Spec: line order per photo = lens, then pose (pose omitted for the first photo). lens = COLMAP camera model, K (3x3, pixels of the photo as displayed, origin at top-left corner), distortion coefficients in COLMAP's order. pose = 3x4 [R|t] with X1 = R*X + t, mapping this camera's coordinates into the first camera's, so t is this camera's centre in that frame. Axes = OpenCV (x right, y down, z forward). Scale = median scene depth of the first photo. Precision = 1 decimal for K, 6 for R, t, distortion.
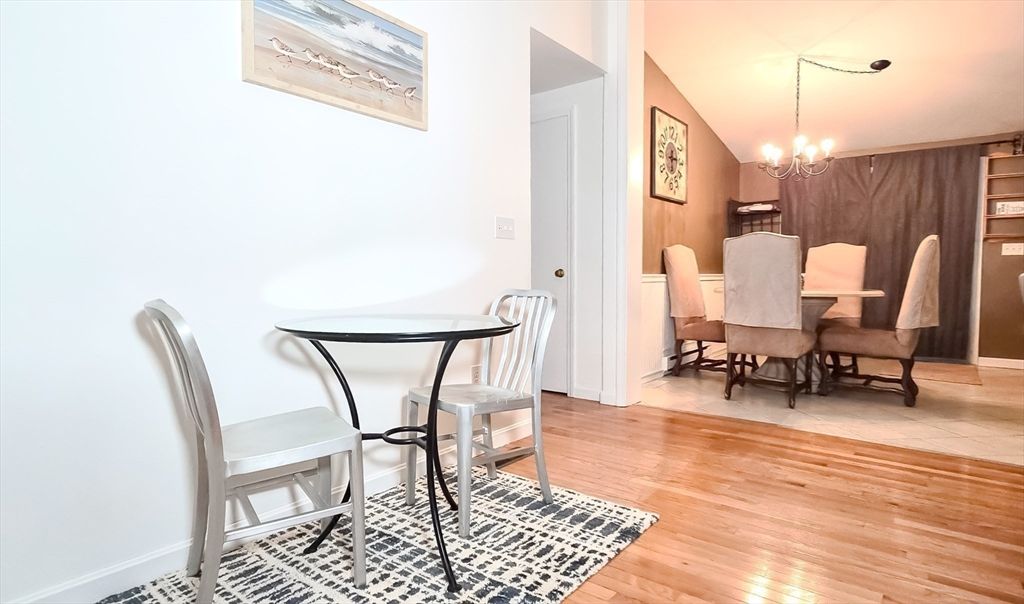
lens RADIAL K [[561.2, 0, 506.7], [0, 561.2, 302.9], [0, 0, 1]] dist [0.000246, -0.003843]
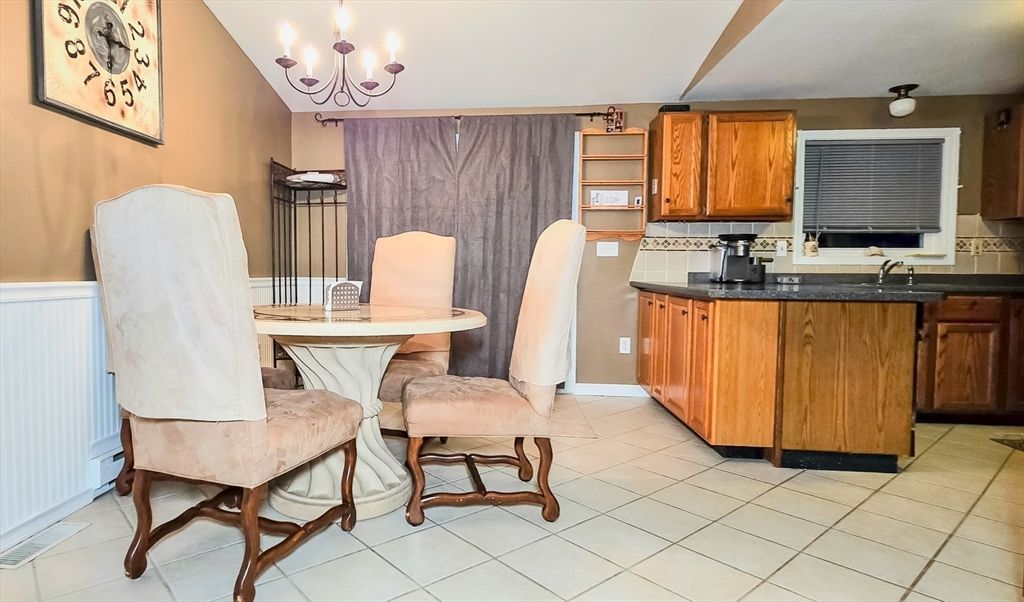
lens RADIAL K [[561.2, 0, 445.0], [0, 561.2, 293.7], [0, 0, 1]] dist [0.000246, -0.003843]
pose [[0.849189, -0.012213, 0.527947, 0.266233], [0.020331, 0.999747, -0.009575, -0.027957], [-0.527697, 0.018865, 0.849223, 0.420483]]
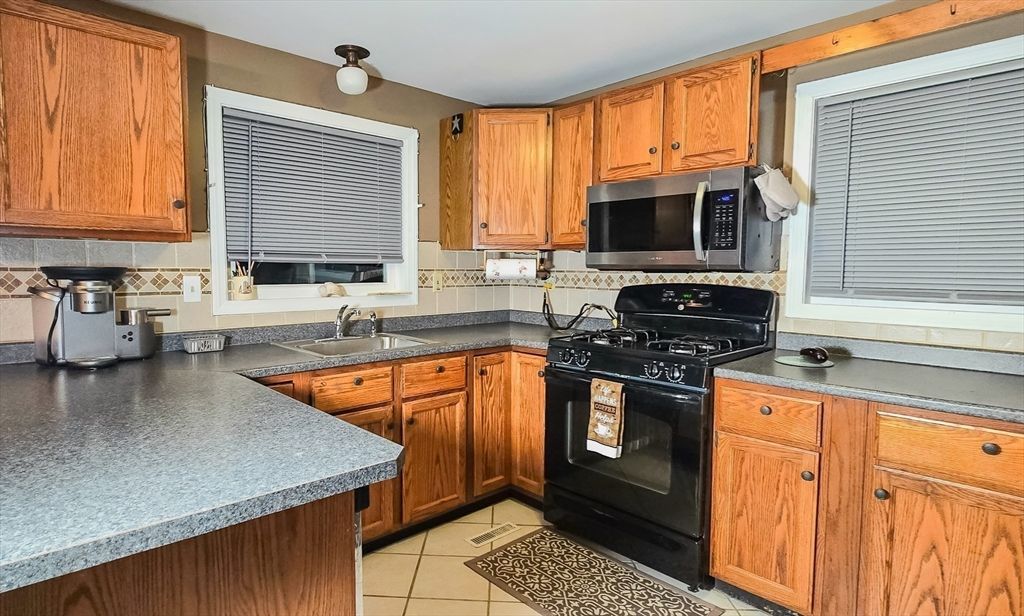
lens RADIAL K [[543.1, 0, 469.9], [0, 543.1, 311.1], [0, 0, 1]] dist [-0.002792, -0.001940]
pose [[0.184001, -0.069111, 0.980494, 0.676291], [0.052691, 0.996784, 0.060371, -0.083557], [-0.981513, 0.040555, 0.187050, 0.531836]]
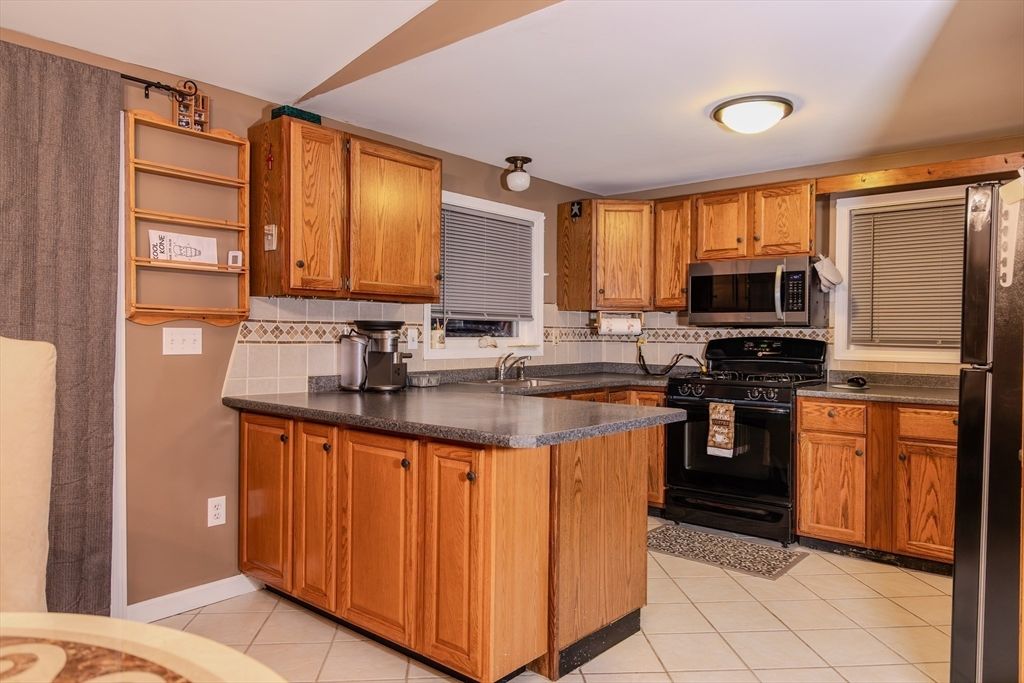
lens RADIAL K [[680.5, 0, 510.8], [0, 680.5, 346.2], [0, 0, 1]] dist [0.007136, -0.004939]
pose [[0.047288, -0.010167, 0.998830, 0.367701], [0.052998, 0.998565, 0.007655, -0.079561], [-0.997474, 0.052574, 0.047759, 0.689970]]
